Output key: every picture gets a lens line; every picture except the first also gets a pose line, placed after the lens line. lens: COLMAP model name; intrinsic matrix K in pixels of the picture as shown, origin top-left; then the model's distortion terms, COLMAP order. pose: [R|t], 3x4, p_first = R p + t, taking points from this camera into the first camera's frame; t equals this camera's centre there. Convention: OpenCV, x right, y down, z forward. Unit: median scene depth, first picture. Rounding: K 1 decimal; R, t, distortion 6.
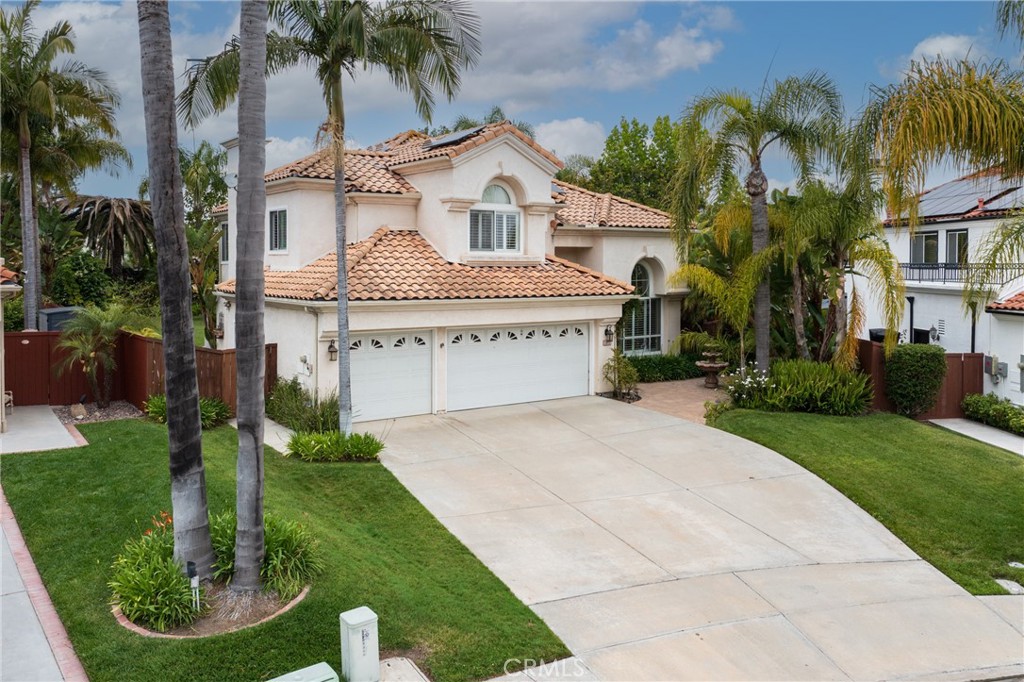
lens RADIAL K [[837.9, 0, 509.5], [0, 837.9, 279.1], [0, 0, 1]] dist [0.001738, 0.008687]
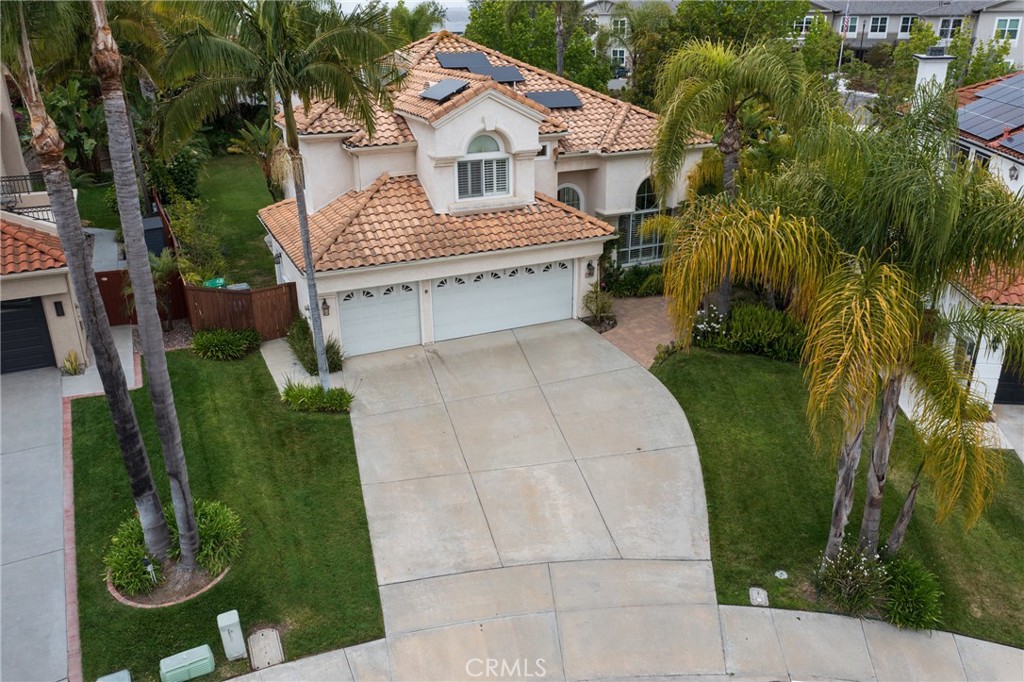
lens RADIAL K [[818.2, 0, 512.0], [0, 818.2, 341.0], [0, 0, 1]] dist [0.006884, 0.001523]
pose [[0.982265, 0.060929, -0.177320, 0.236429], [0.006294, 0.934478, 0.355965, -0.254554], [0.187390, -0.350768, 0.917522, -0.052599]]
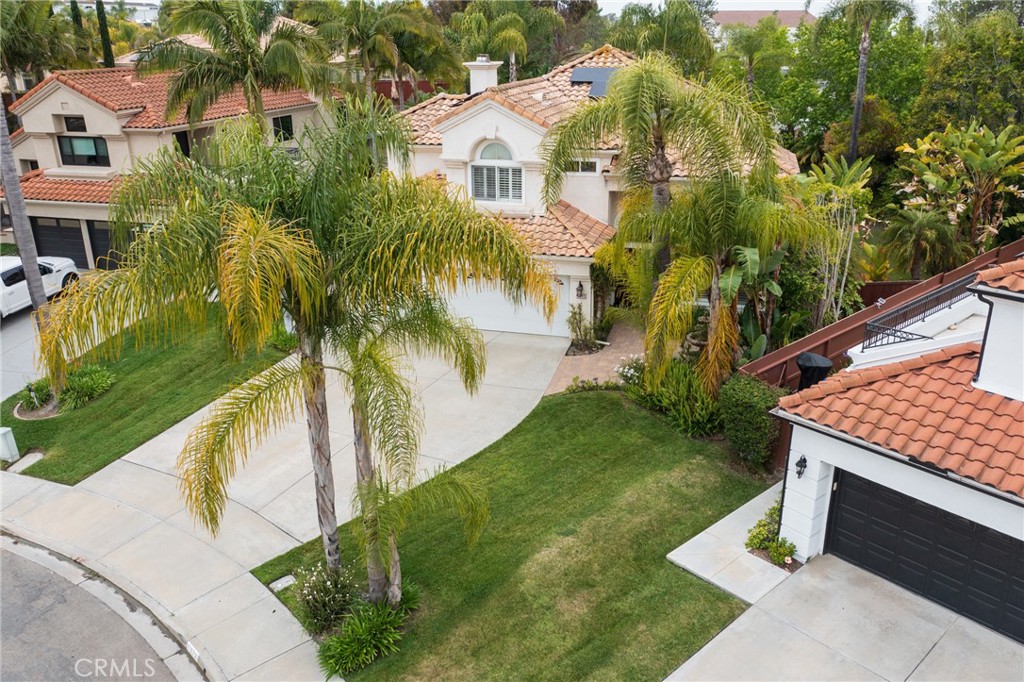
lens RADIAL K [[818.2, 0, 512.0], [0, 818.2, 341.0], [0, 0, 1]] dist [0.006884, 0.001523]
pose [[0.621248, 0.267956, -0.736377, 0.944077], [-0.004898, 0.941028, 0.338293, -0.250529], [0.783599, -0.206557, 0.585924, 0.332630]]
